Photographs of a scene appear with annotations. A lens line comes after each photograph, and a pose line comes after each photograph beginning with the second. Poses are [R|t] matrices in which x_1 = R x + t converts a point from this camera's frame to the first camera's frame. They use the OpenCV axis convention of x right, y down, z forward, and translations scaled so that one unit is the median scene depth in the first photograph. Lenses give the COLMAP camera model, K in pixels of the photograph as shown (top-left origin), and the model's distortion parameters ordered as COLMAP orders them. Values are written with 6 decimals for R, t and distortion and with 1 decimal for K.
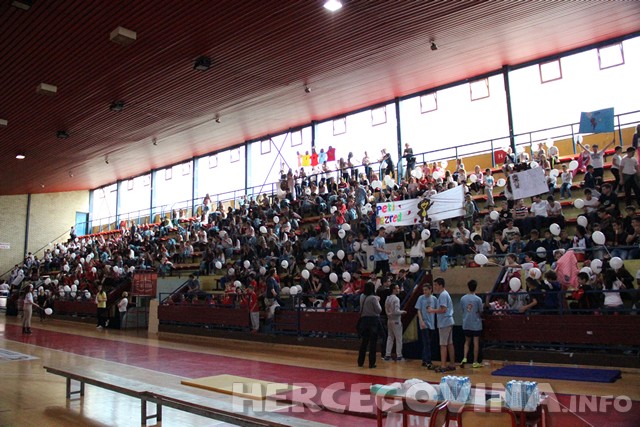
lens RADIAL K [[557.1, 0, 320.0], [0, 557.1, 213.5], [0, 0, 1]] dist [-0.009354, -0.007225]
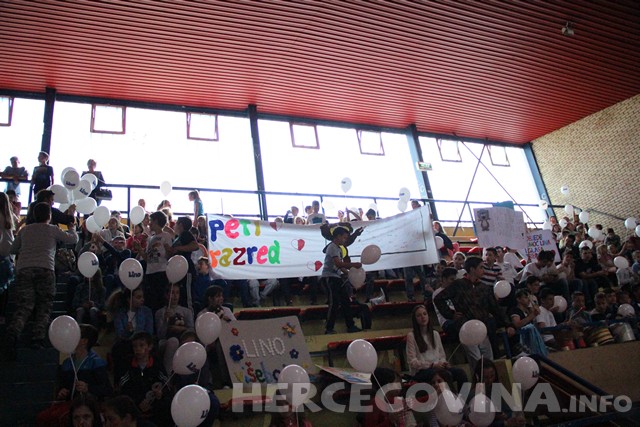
lens RADIAL K [[526.4, 0, 320.0], [0, 526.4, 213.5], [0, 0, 1]] dist [-0.006048, -0.000243]
pose [[0.447856, 0.312704, 0.837640, -0.160613], [0.022746, 0.932559, -0.360300, 0.112914], [-0.893816, 0.180416, 0.410540, 0.799896]]
